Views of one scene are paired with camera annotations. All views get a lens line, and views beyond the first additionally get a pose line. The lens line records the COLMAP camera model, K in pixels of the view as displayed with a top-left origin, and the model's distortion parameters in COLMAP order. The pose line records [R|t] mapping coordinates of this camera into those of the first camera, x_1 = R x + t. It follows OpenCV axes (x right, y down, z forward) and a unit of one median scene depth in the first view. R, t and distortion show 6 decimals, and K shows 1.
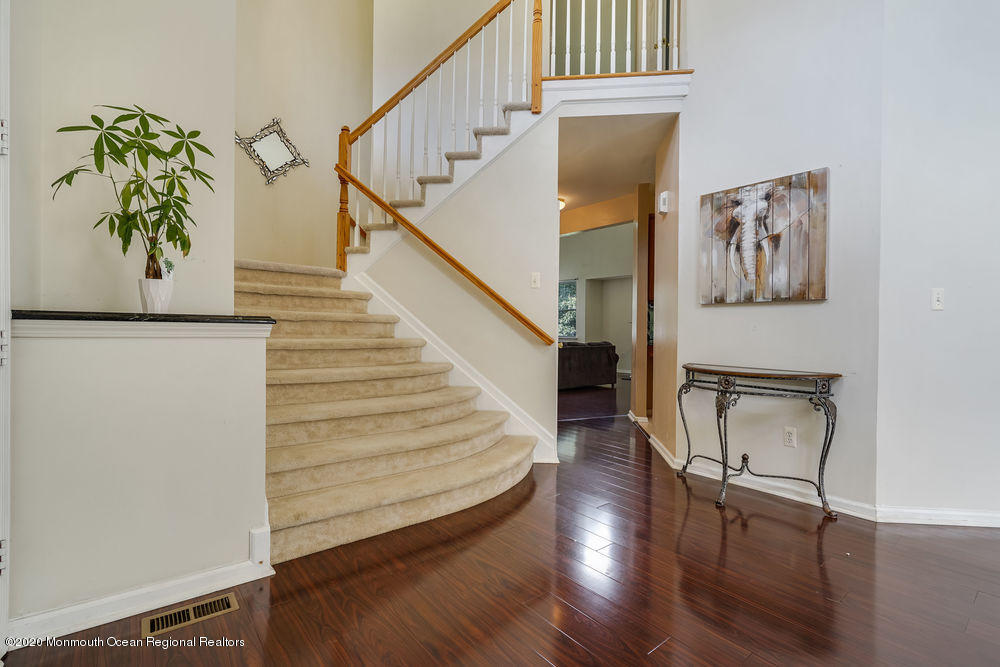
lens RADIAL K [[462.6, 0, 498.9], [0, 462.6, 328.4], [0, 0, 1]] dist [-0.004987, 0.004192]
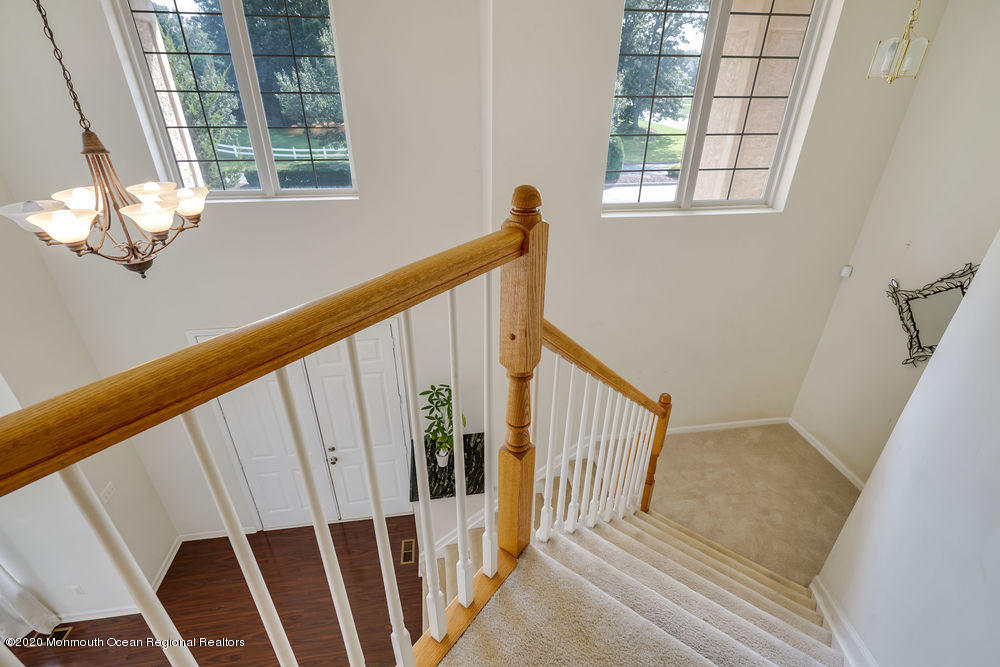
lens RADIAL K [[462.6, 0, 501.9], [0, 462.6, 331.2], [0, 0, 1]] dist [-0.004987, 0.004192]
pose [[-0.510139, 0.390200, -0.766487, 0.339774], [-0.008906, 0.888724, 0.458356, -0.907839], [0.860046, 0.240652, -0.449898, 1.153111]]
